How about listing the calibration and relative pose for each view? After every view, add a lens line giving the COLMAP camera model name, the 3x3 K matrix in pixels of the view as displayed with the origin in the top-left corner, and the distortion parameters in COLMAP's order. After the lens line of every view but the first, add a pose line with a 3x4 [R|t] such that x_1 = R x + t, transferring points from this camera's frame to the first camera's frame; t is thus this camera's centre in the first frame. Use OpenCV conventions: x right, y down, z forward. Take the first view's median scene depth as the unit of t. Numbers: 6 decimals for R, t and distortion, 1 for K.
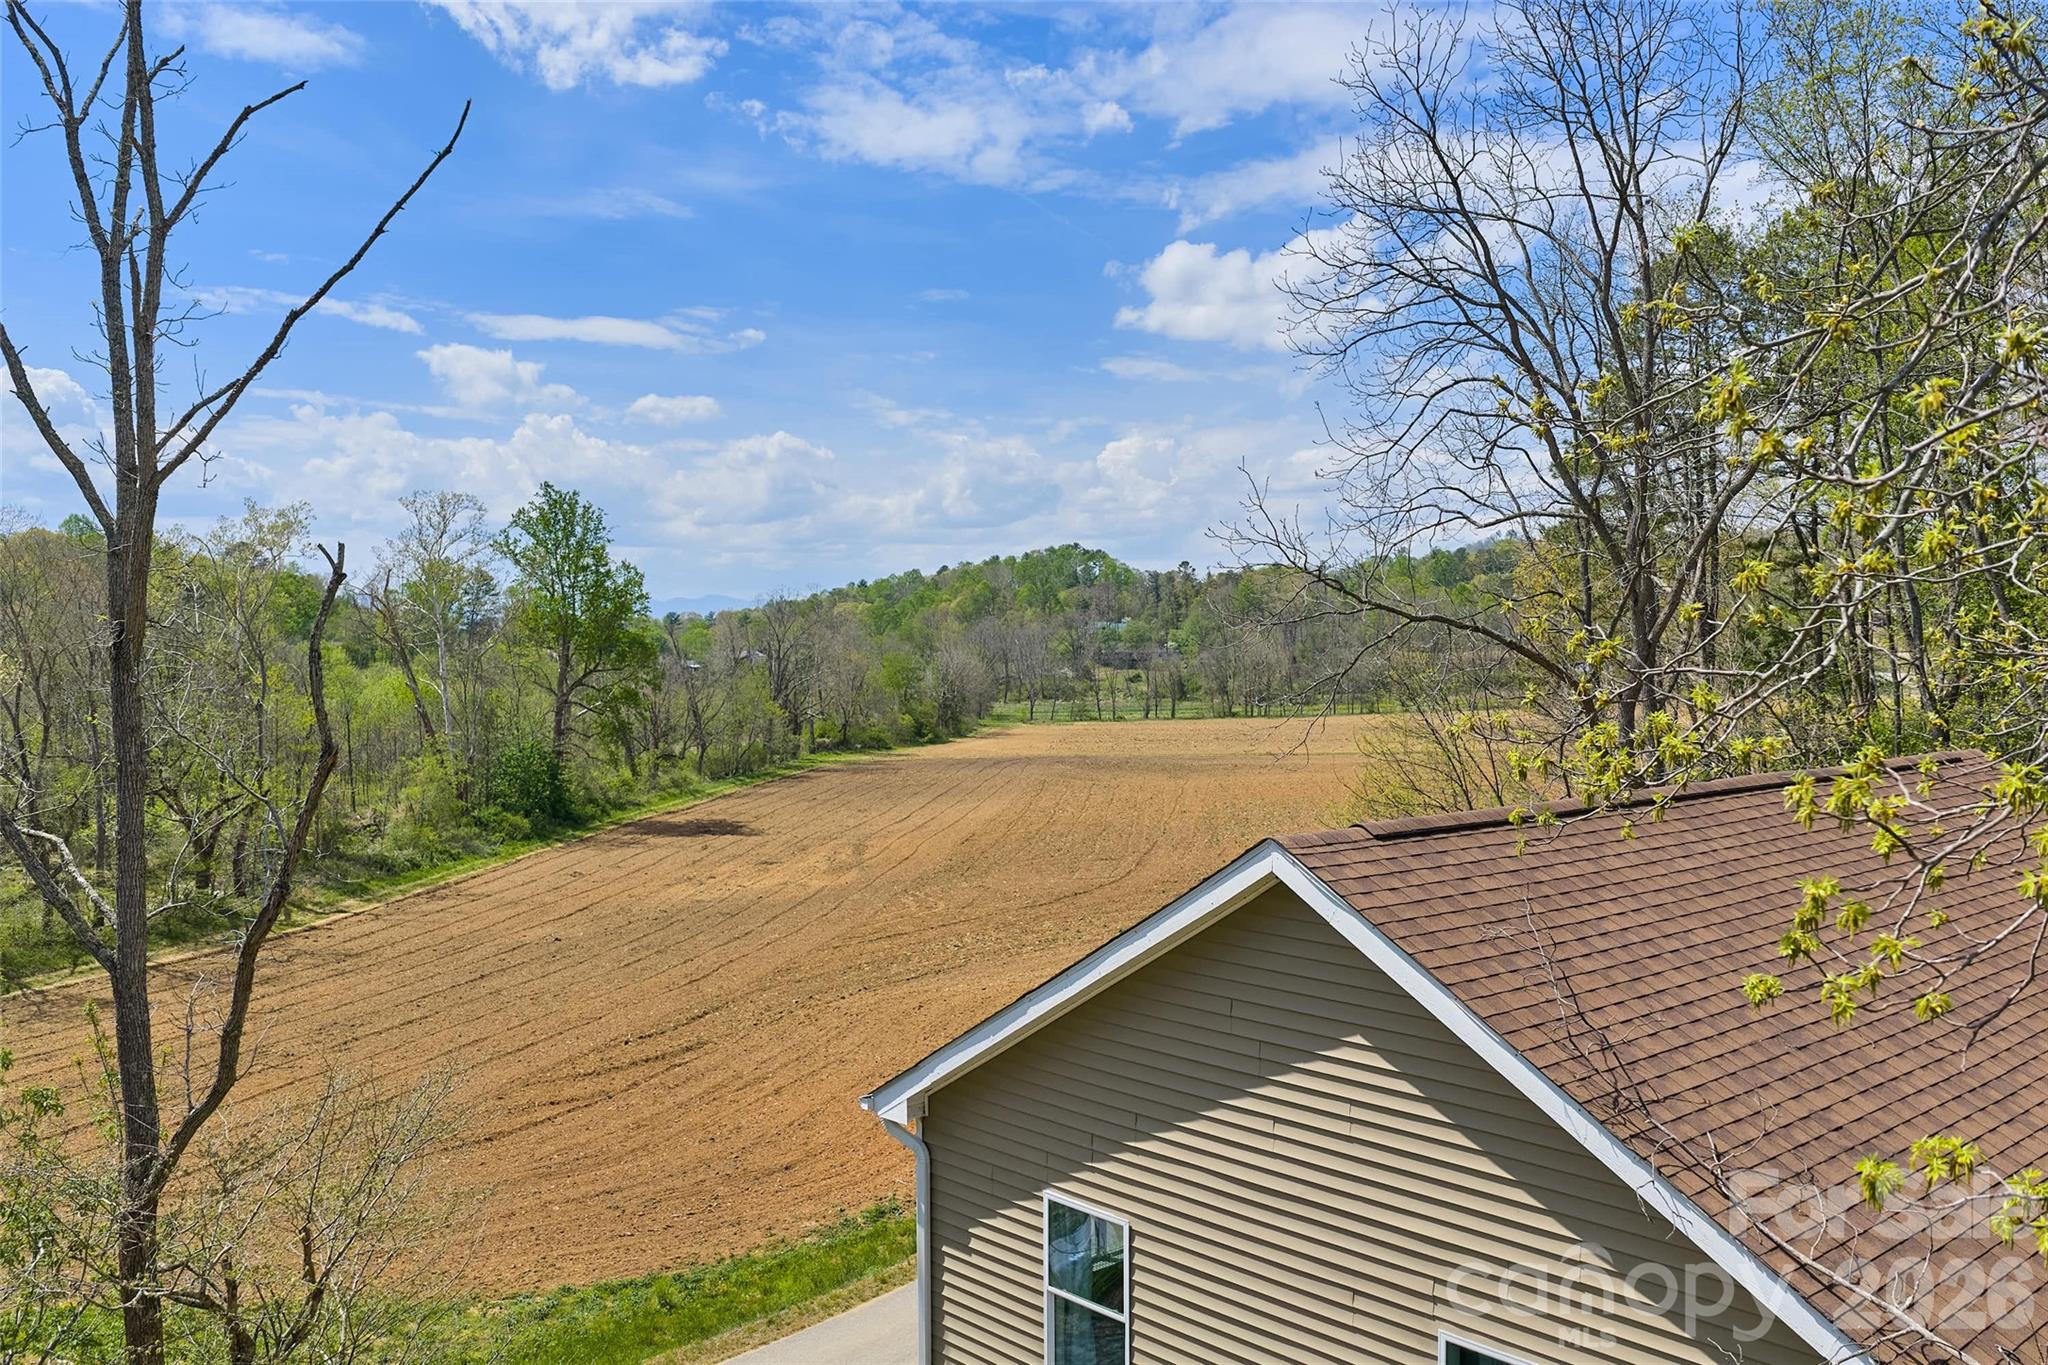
lens RADIAL K [[1695.2, 0, 1056.2], [0, 1695.2, 687.8], [0, 0, 1]] dist [0.003190, -0.008258]
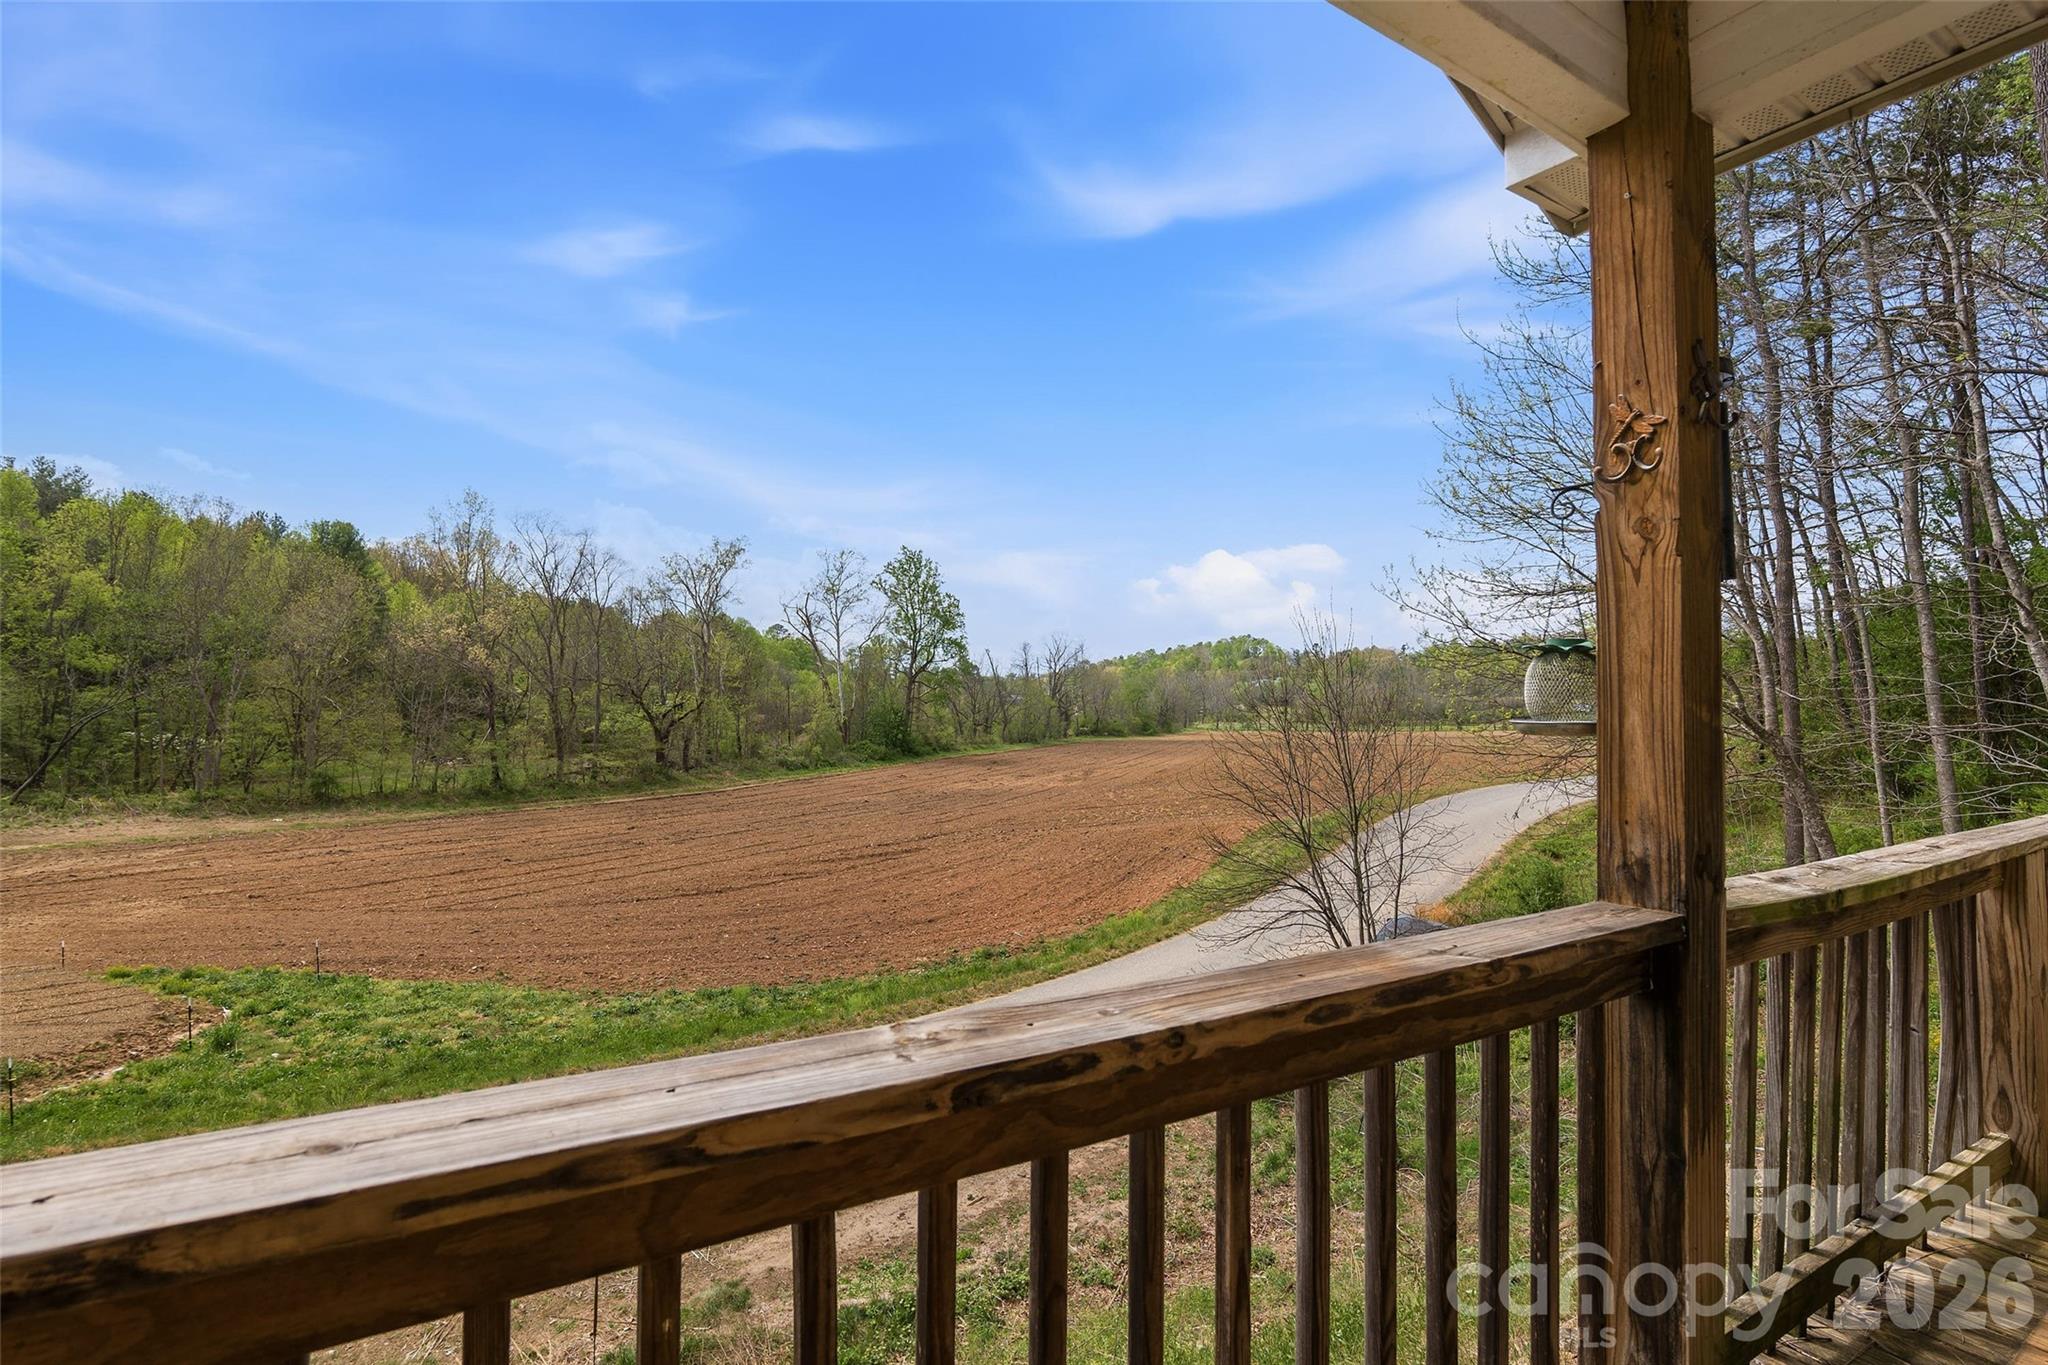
lens RADIAL K [[983.2, 0, 1024.0], [0, 983.2, 682.5], [0, 0, 1]] dist [-0.030786, 0.000133]
pose [[0.977061, 0.012133, -0.212612, 0.013306], [-0.020997, 0.999000, -0.039482, 0.045531], [0.211920, 0.043040, 0.976339, 0.111274]]
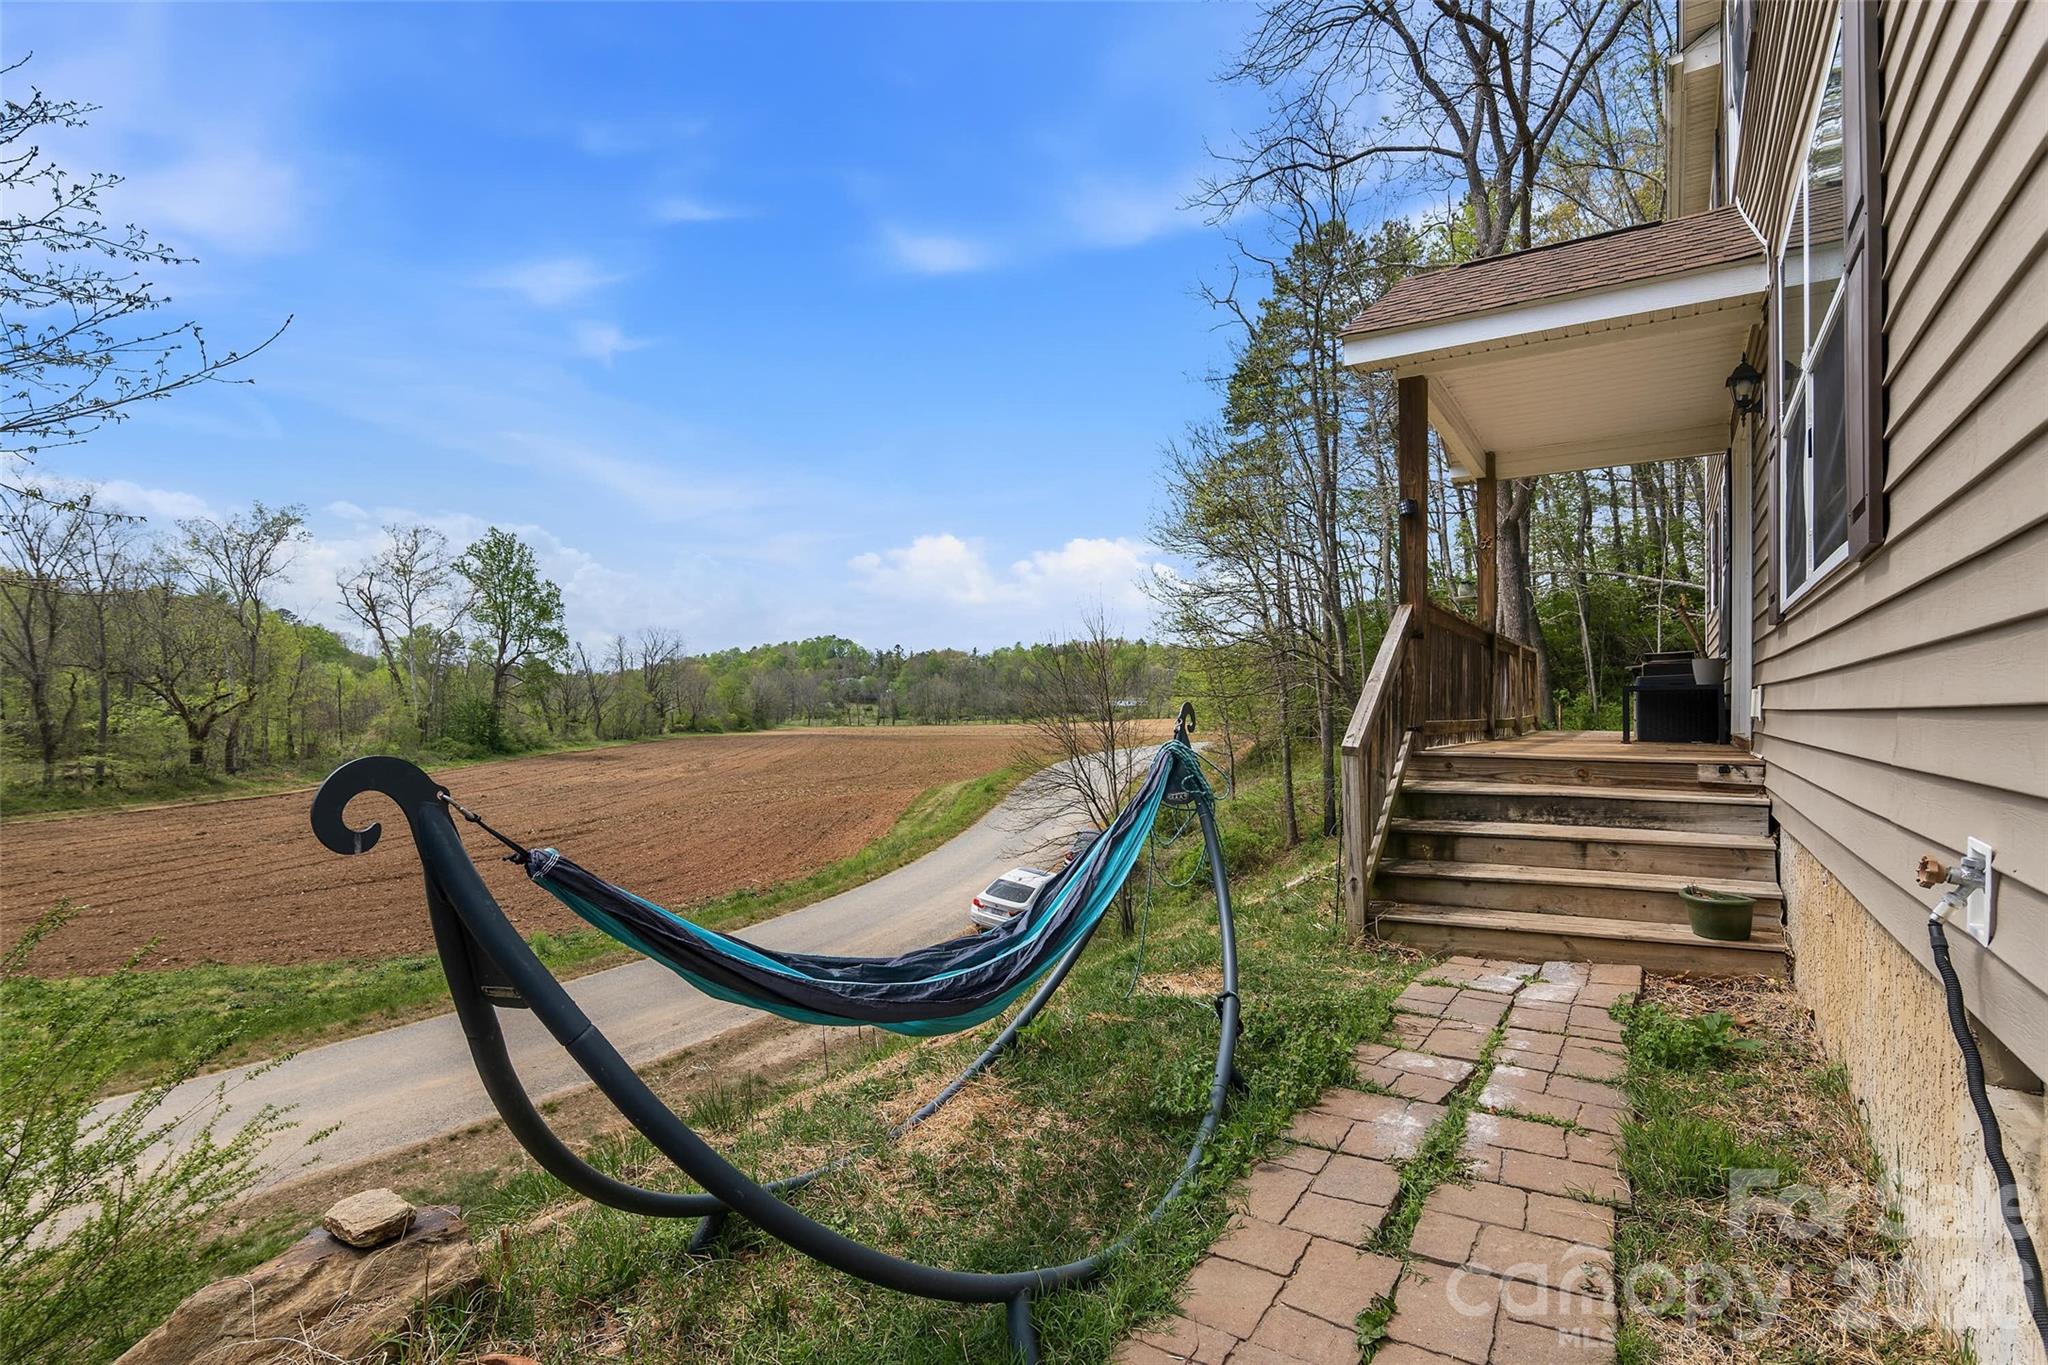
lens RADIAL K [[955.3, 0, 1024.0], [0, 955.3, 682.5], [0, 0, 1]] dist [0.001054, 0.000430]
pose [[0.977711, 0.018411, 0.209149, -0.014198], [-0.009107, 0.998929, -0.045358, 0.051596], [-0.209760, 0.042442, 0.976831, 0.076816]]
